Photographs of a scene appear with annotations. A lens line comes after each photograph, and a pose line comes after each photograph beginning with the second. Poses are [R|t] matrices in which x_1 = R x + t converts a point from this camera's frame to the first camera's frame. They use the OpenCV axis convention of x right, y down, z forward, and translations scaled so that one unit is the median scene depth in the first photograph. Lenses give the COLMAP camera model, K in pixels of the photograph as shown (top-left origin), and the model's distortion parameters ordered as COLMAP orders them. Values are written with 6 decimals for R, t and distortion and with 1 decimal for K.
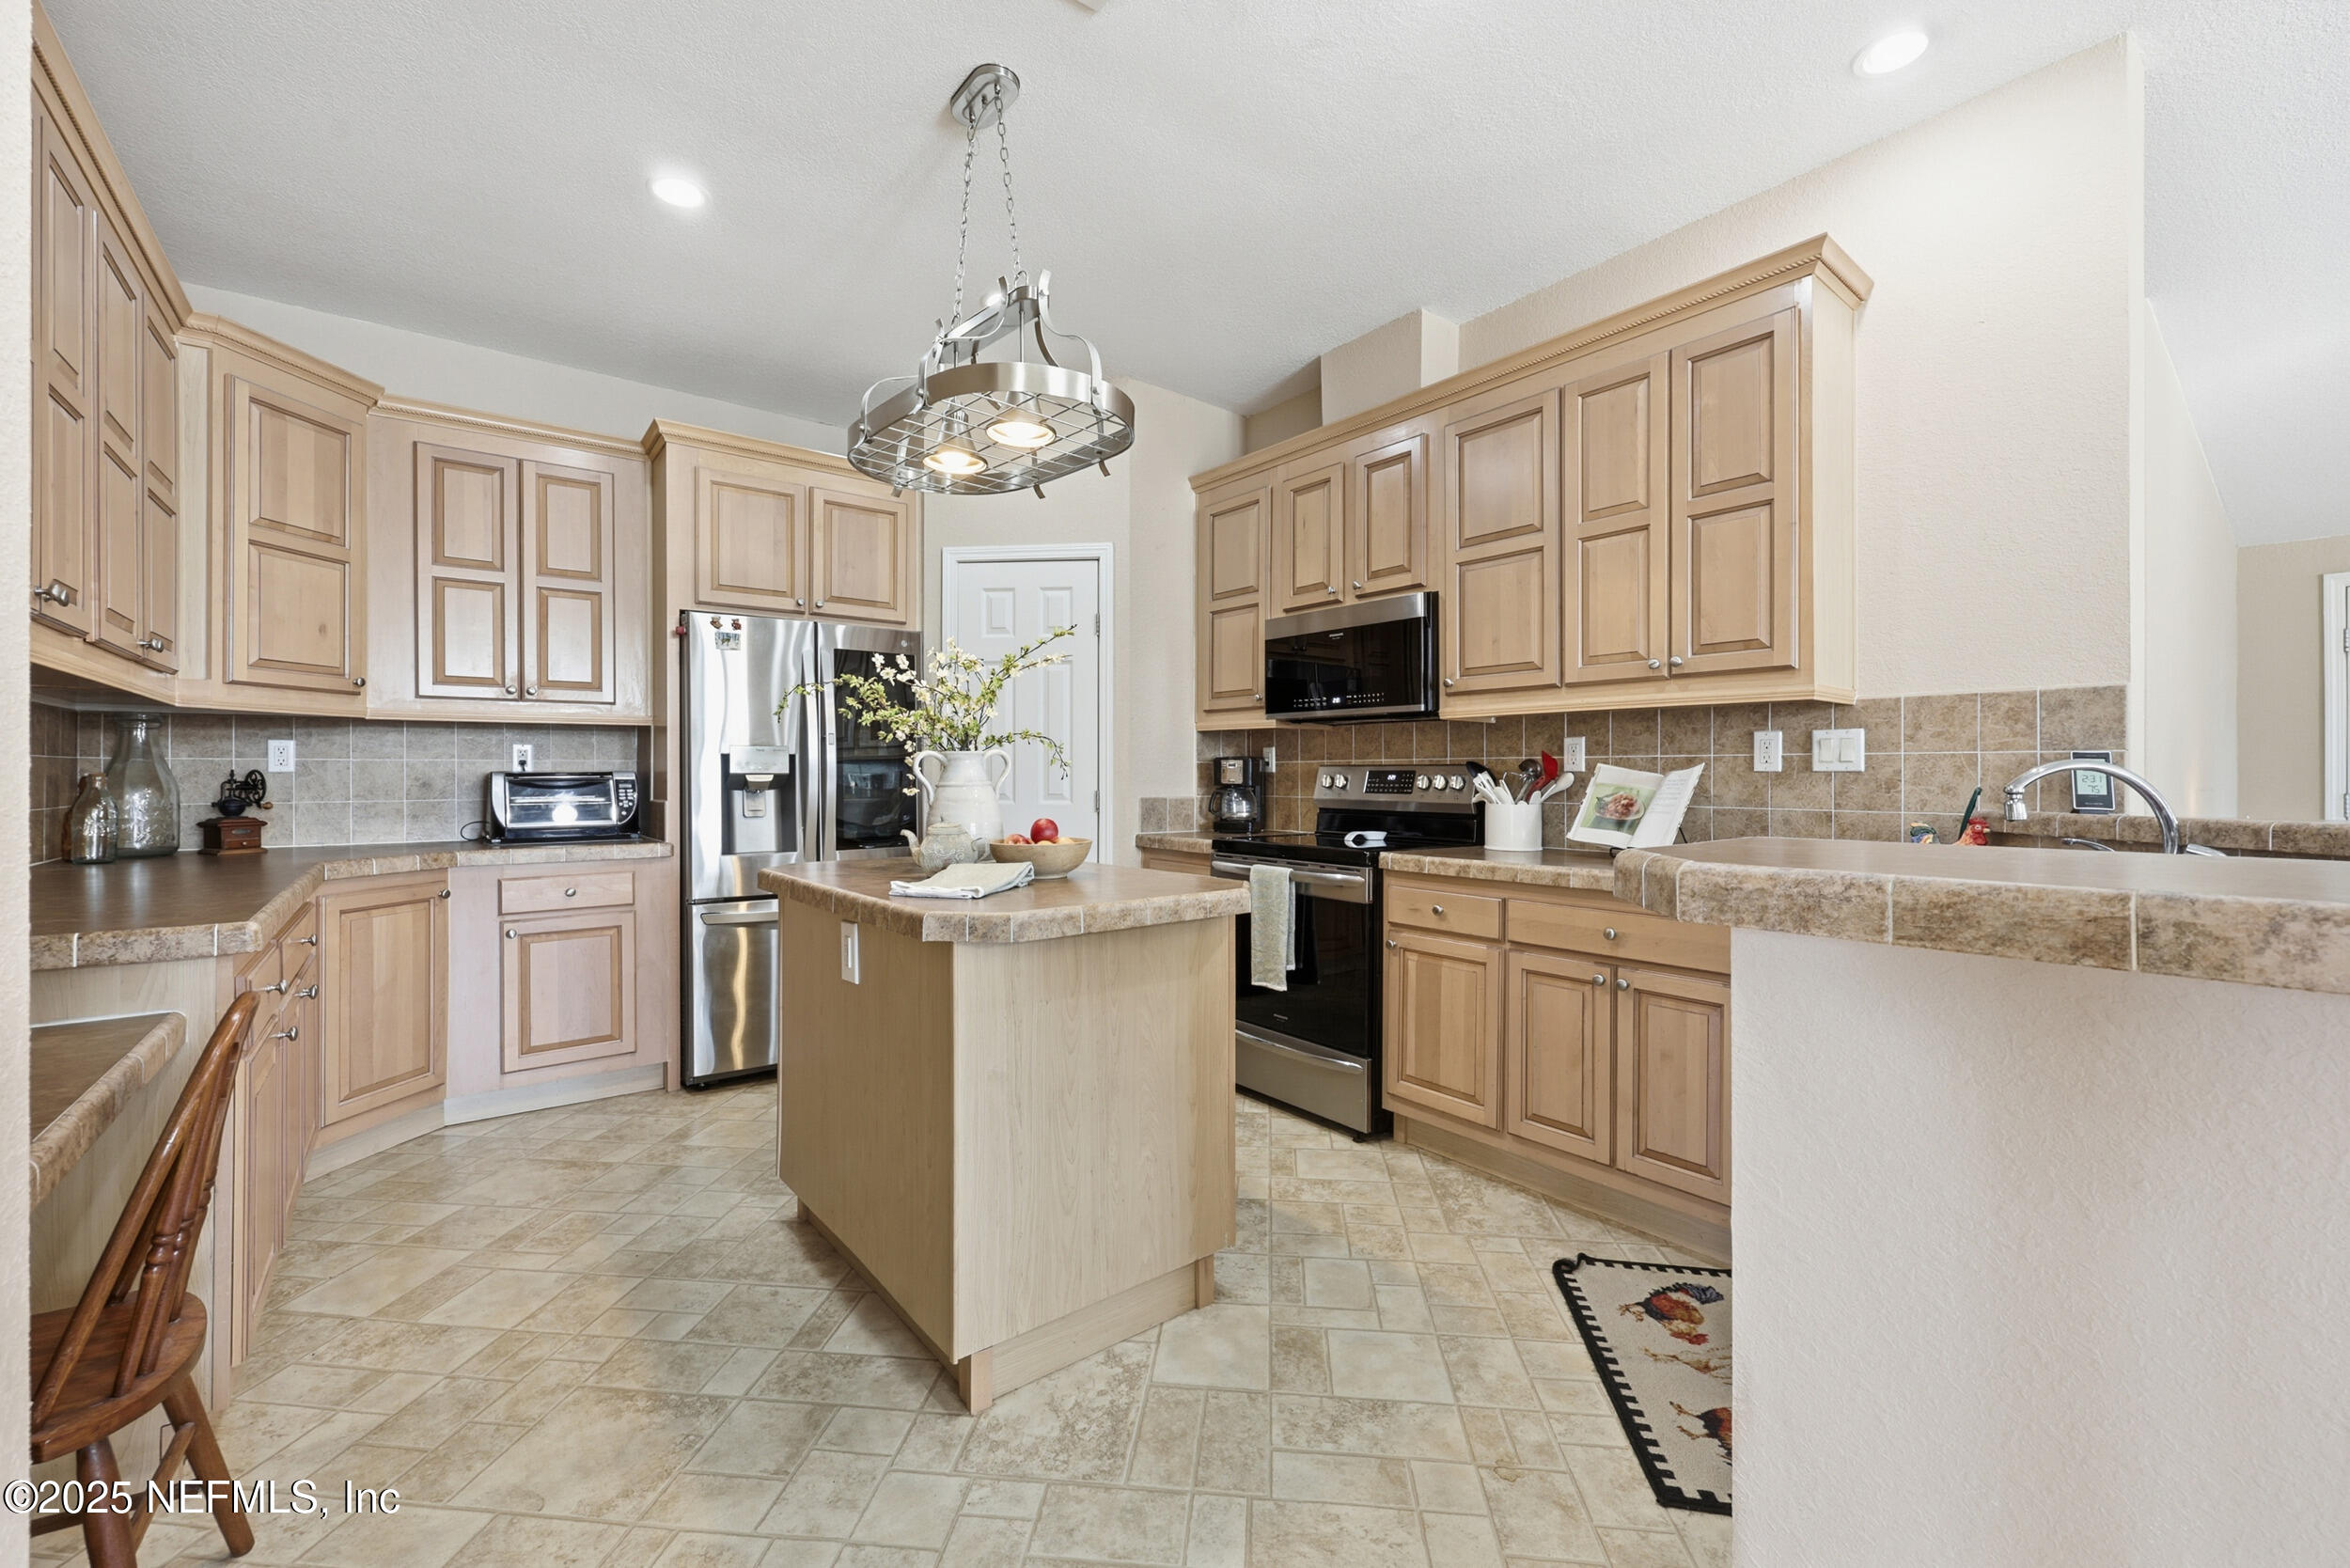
lens RADIAL K [[958.0, 0, 1160.9], [0, 958.0, 778.9], [0, 0, 1]] dist [0.002964, -0.000385]
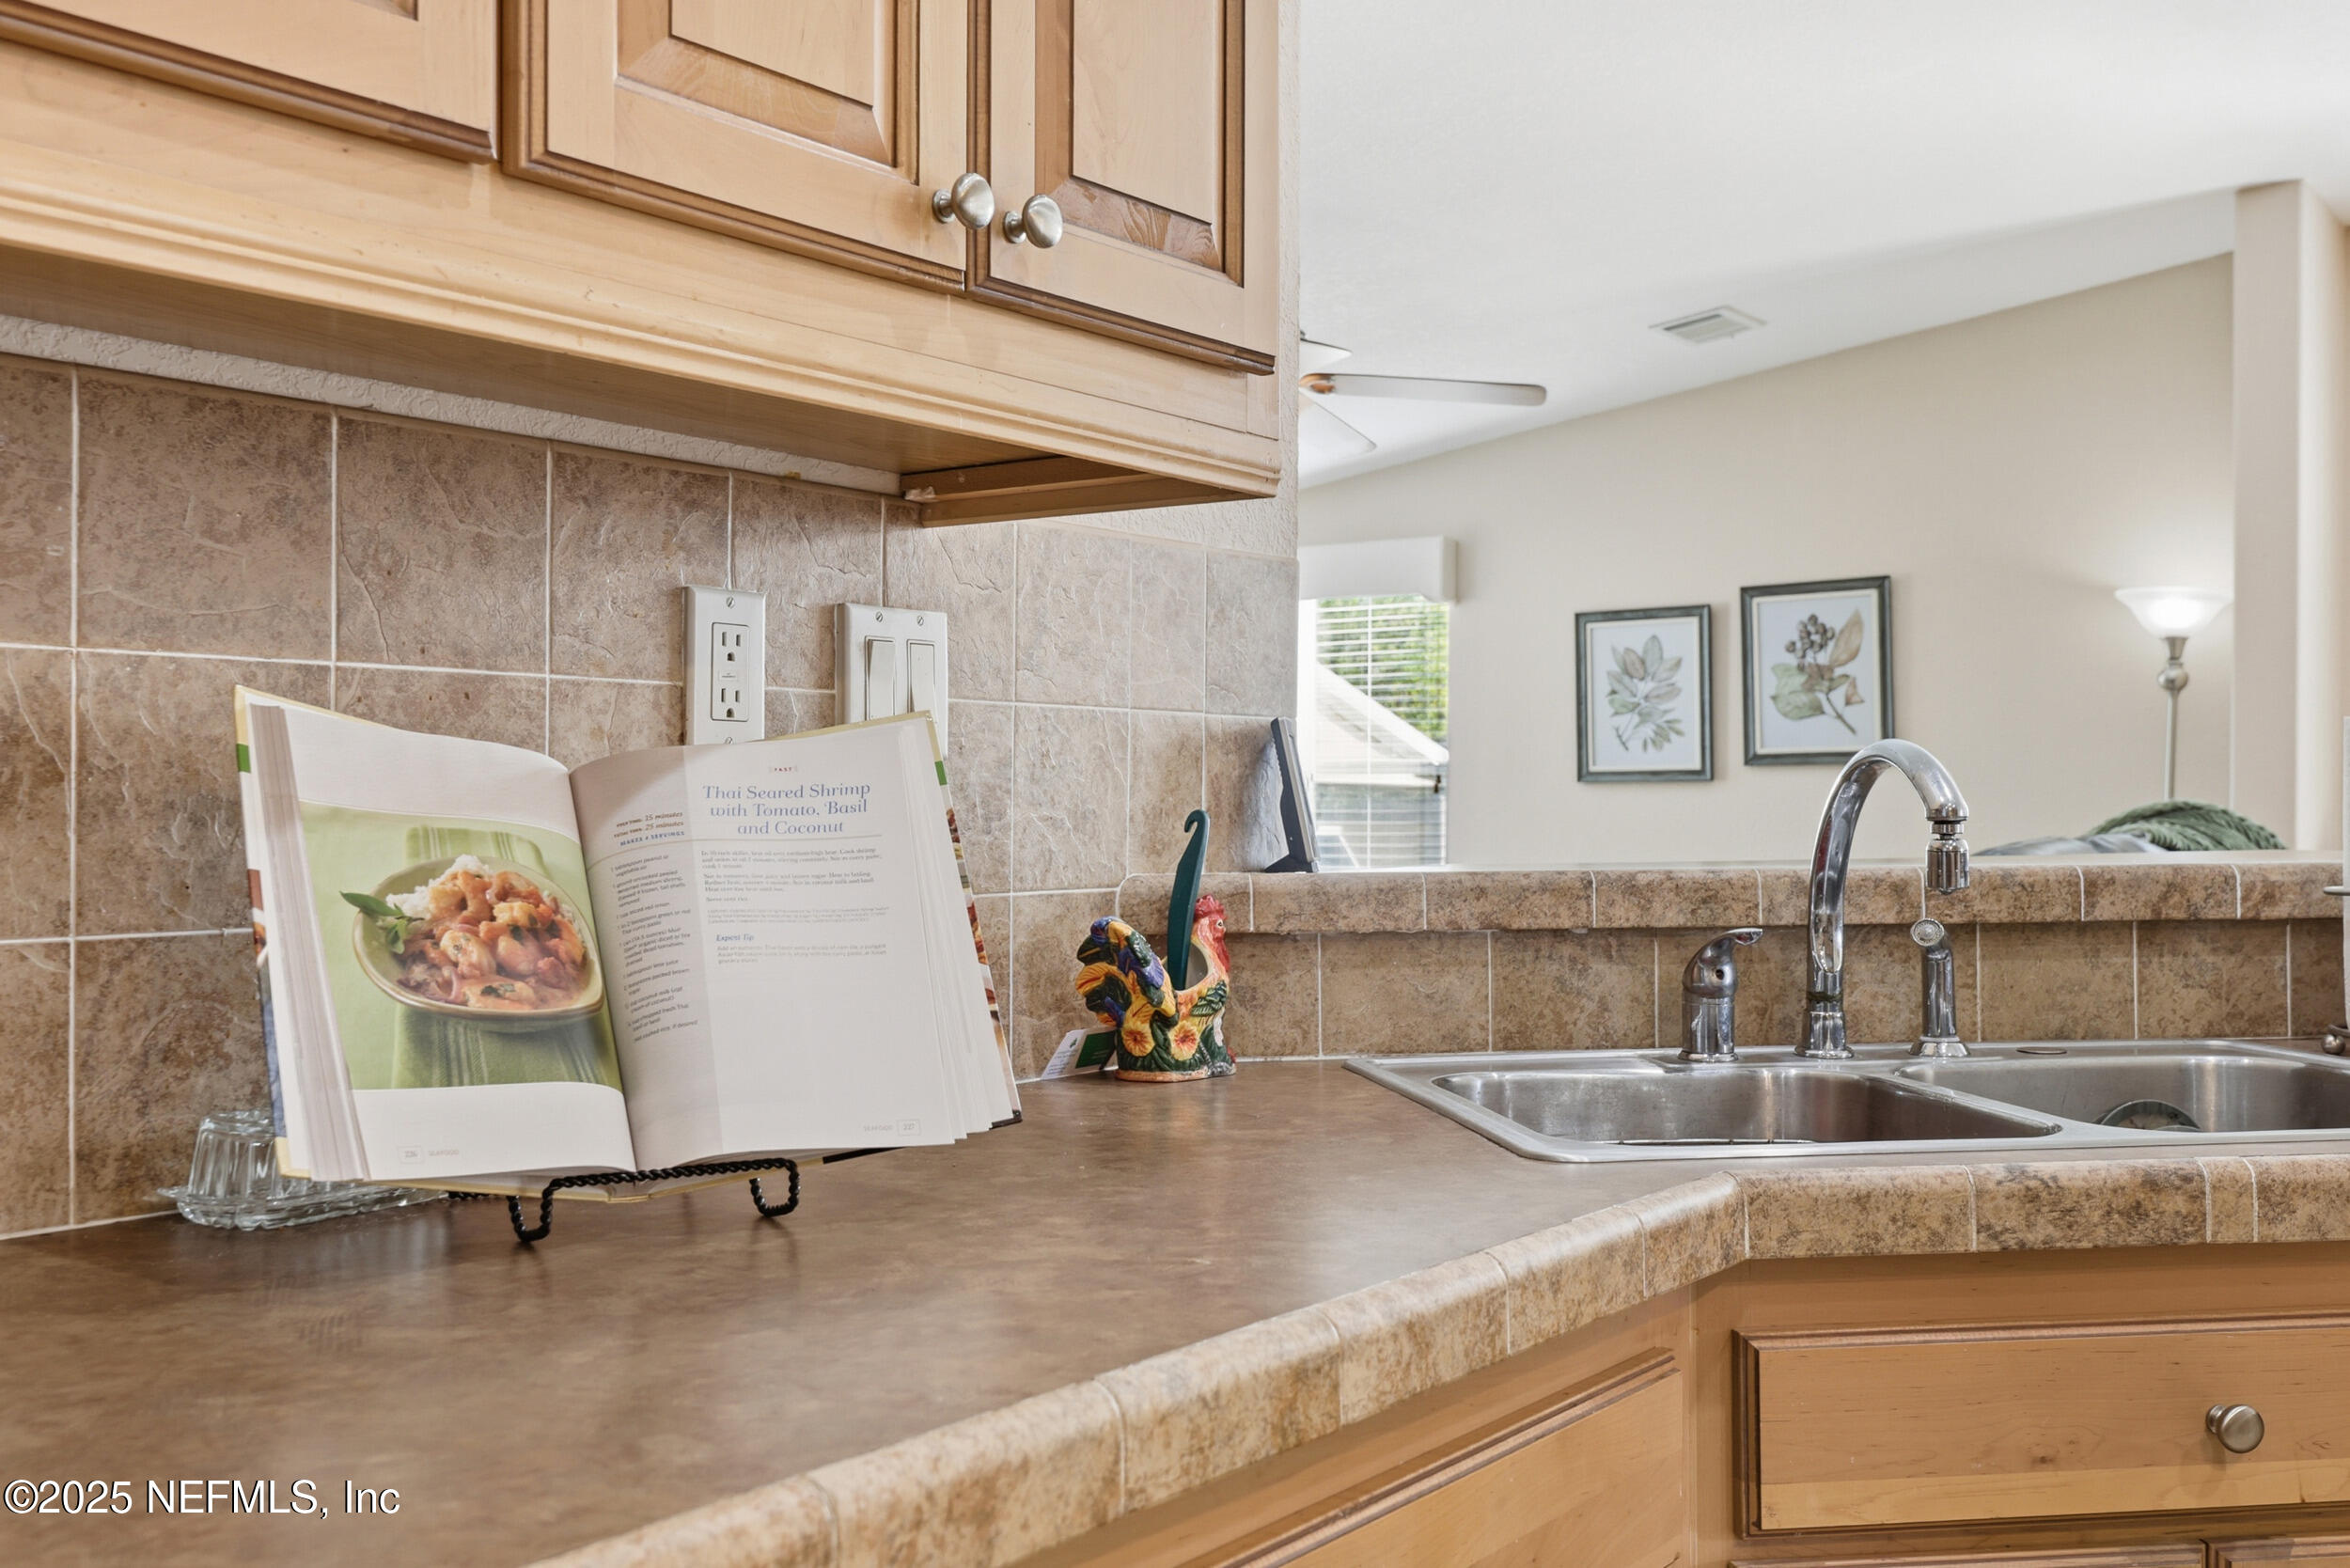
lens RADIAL K [[2253.5, 0, 1165.1], [0, 2253.5, 793.2], [0, 0, 1]] dist [0.011864, 0.000000]
pose [[-0.266658, 0.001301, 0.963790, 0.055325], [0.002403, 0.999997, -0.000685, 0.002718], [-0.963788, 0.002133, -0.266660, 1.089895]]
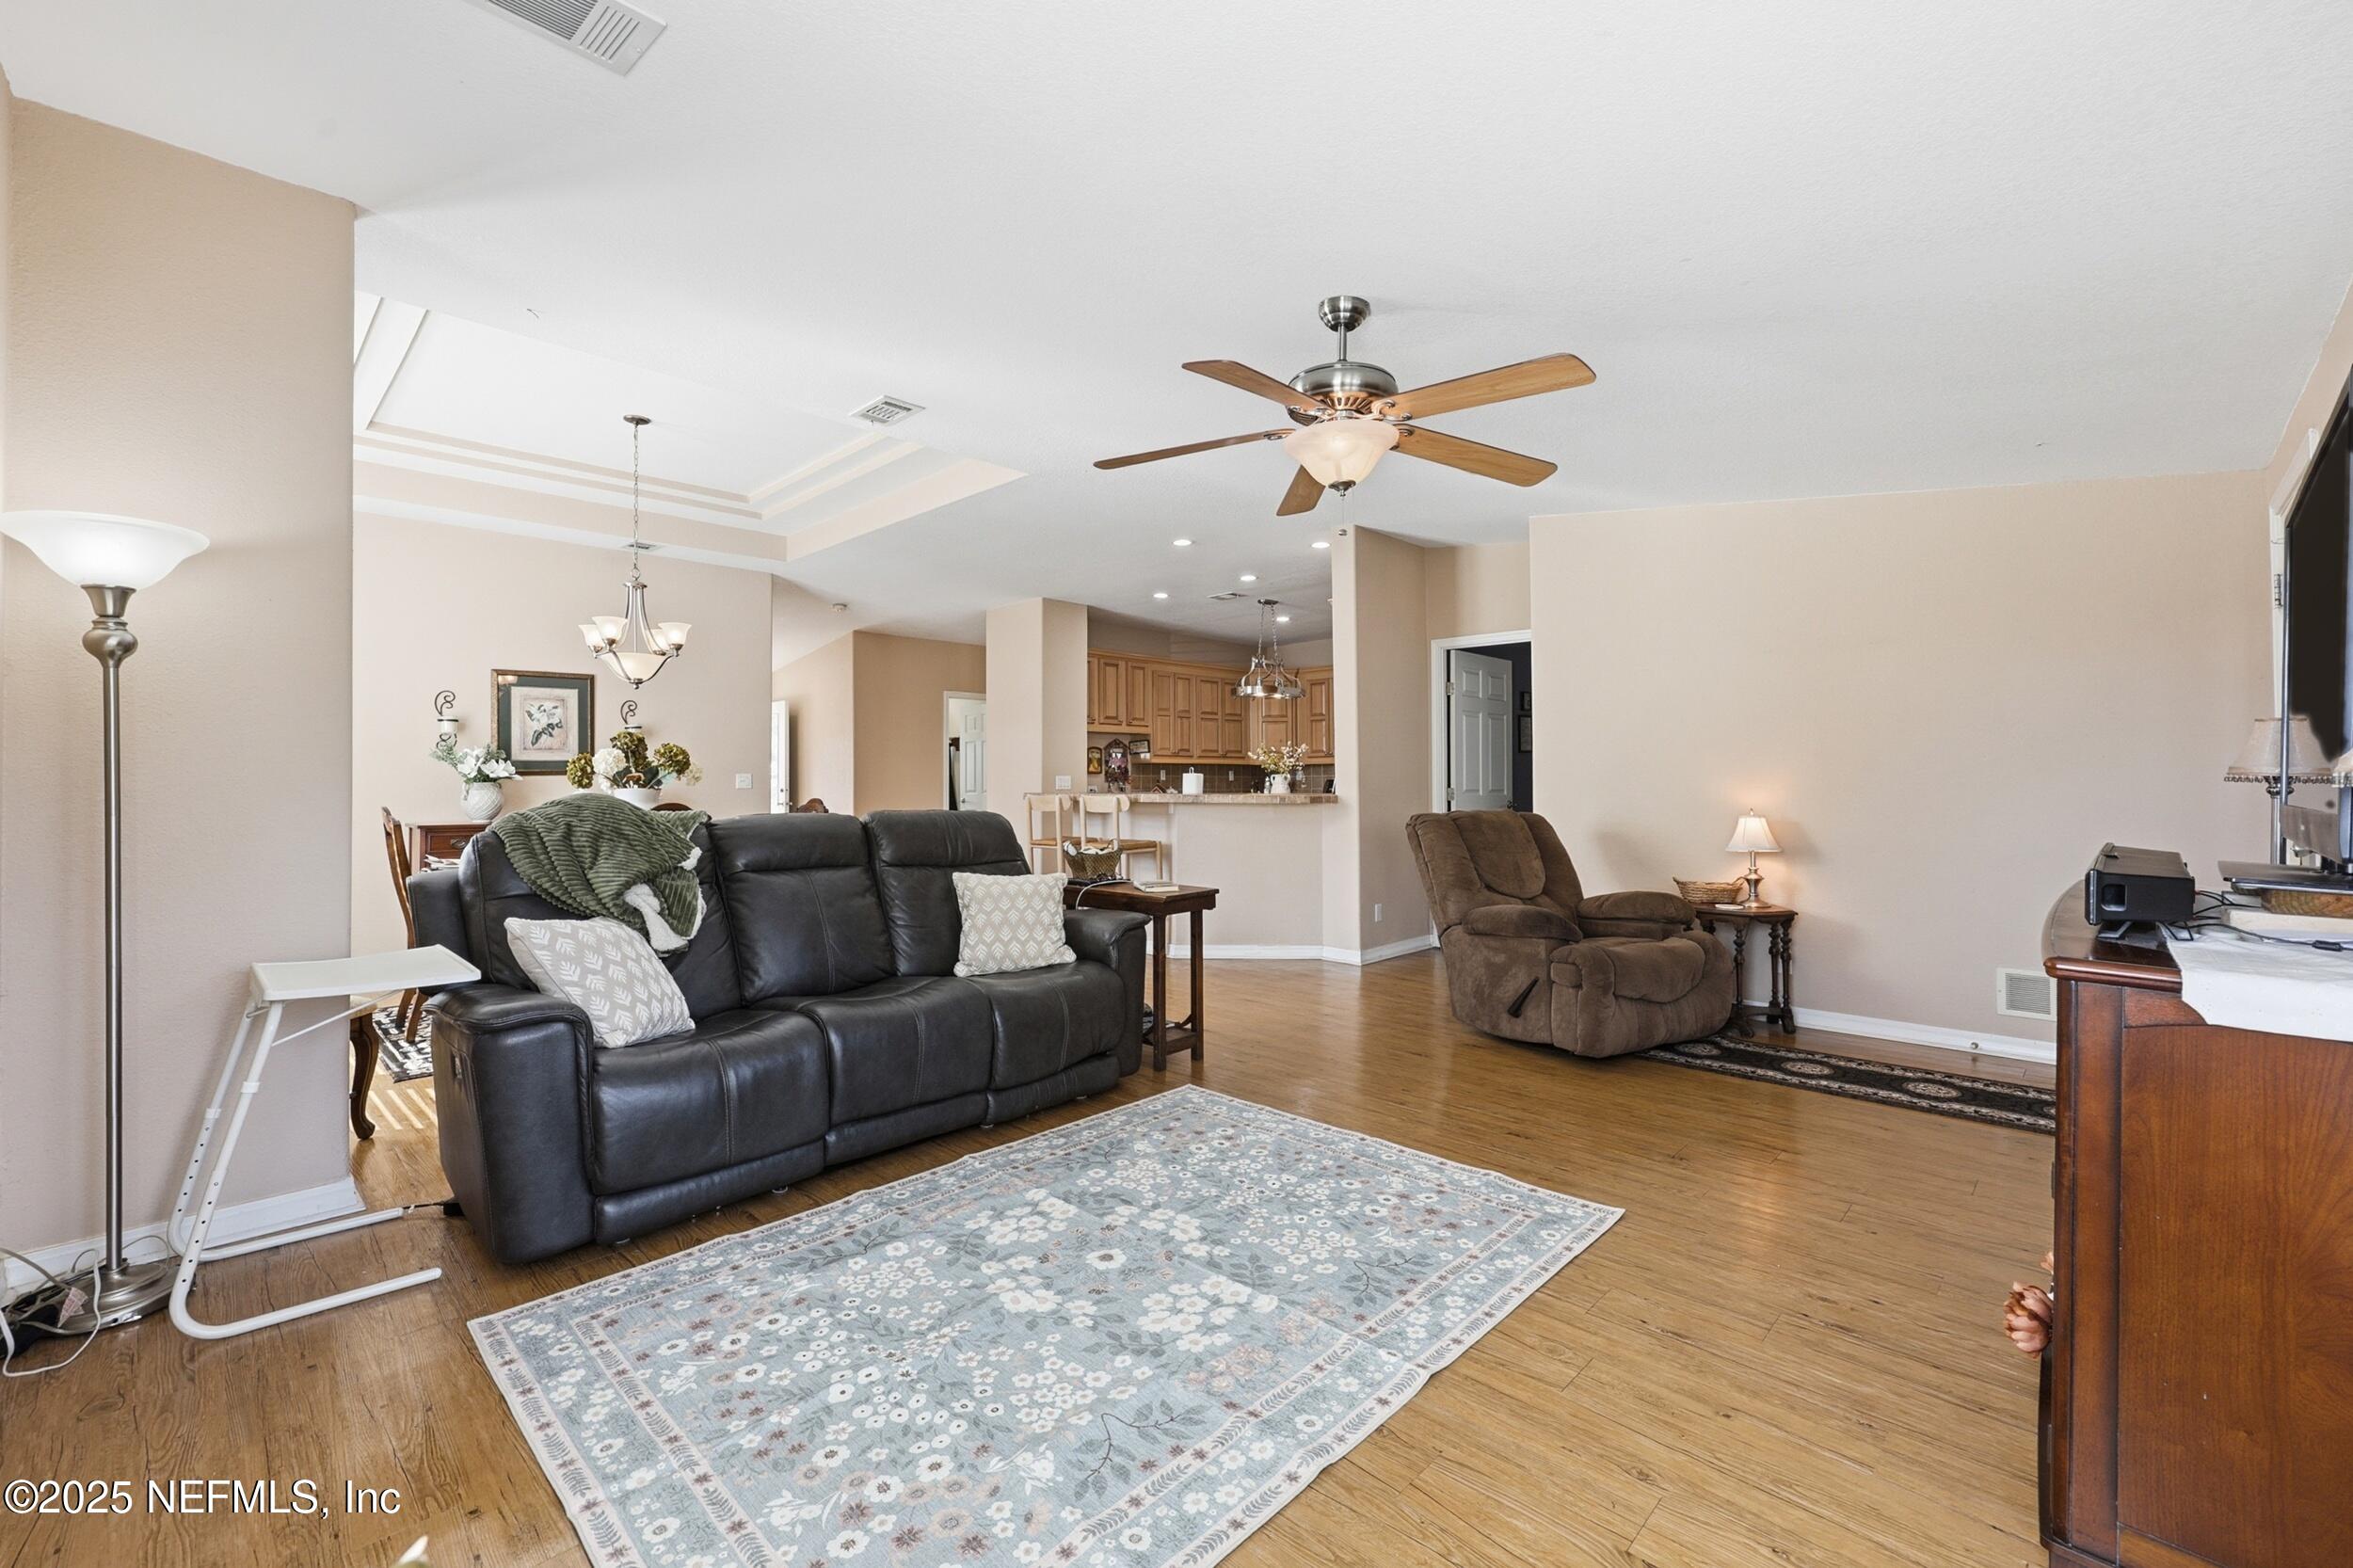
lens RADIAL K [[959.2, 0, 1164.6], [0, 959.2, 775.1], [0, 0, 1]] dist [0.002964, -0.000385]
pose [[0.122021, -0.005820, -0.992510, 3.118404], [0.002899, 0.999981, -0.005507, -0.003993], [0.992523, -0.002206, 0.122035, 0.115224]]
